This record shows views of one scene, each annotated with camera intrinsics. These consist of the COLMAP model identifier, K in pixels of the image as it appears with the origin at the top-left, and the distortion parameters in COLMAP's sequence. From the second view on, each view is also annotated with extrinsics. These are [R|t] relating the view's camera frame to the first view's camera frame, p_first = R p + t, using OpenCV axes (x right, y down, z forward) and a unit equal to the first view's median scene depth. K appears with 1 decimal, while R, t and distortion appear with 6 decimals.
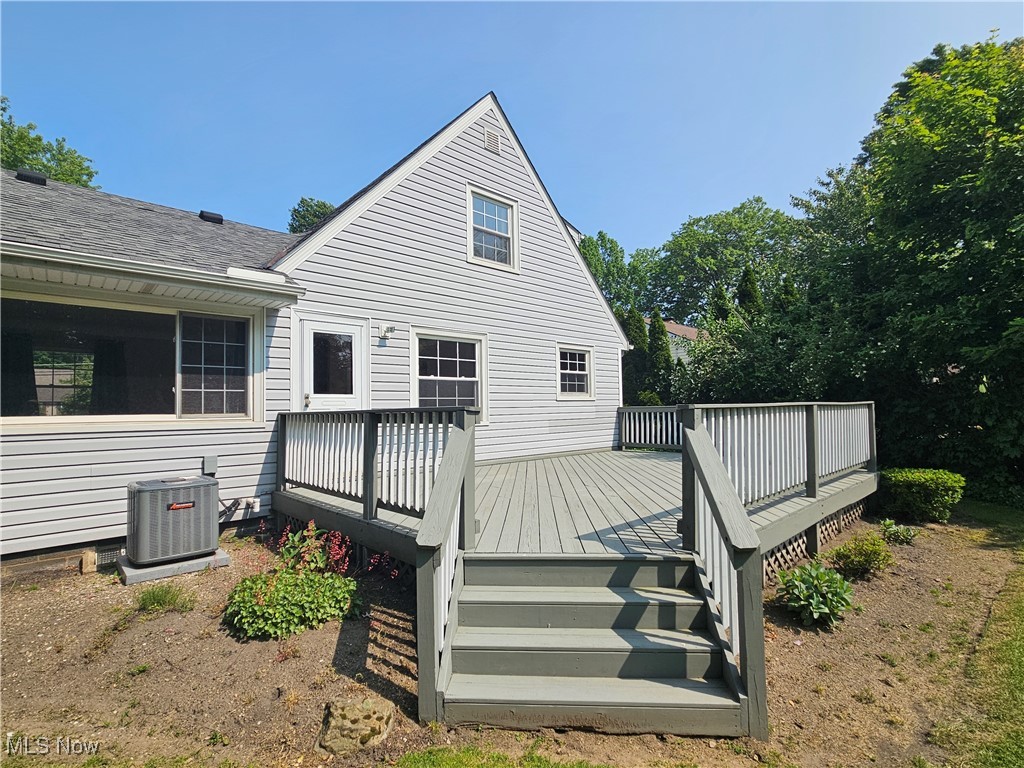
lens RADIAL K [[347.1, 0, 511.7], [0, 347.1, 392.3], [0, 0, 1]] dist [-0.001152, 0.000059]
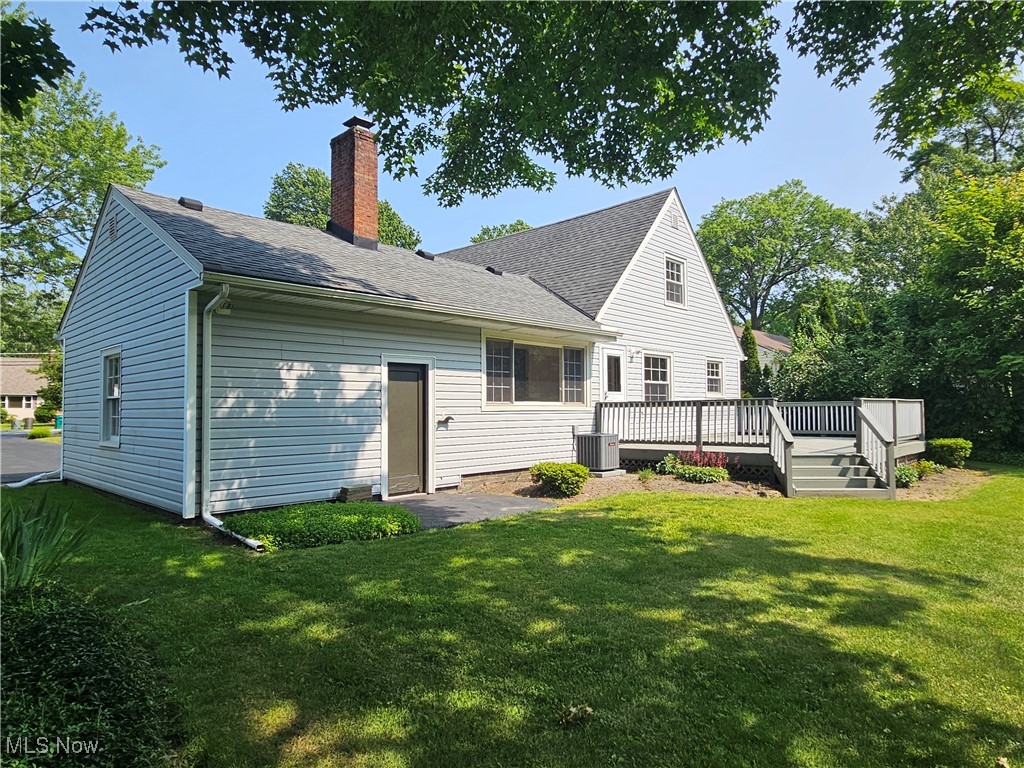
lens RADIAL K [[421.7, 0, 509.0], [0, 421.7, 391.2], [0, 0, 1]] dist [0.001081, 0.000011]
pose [[0.999018, 0.011619, 0.042756, -0.953482], [-0.011729, 0.999929, 0.002309, 0.003097], [-0.042726, -0.002808, 0.999083, -0.870078]]
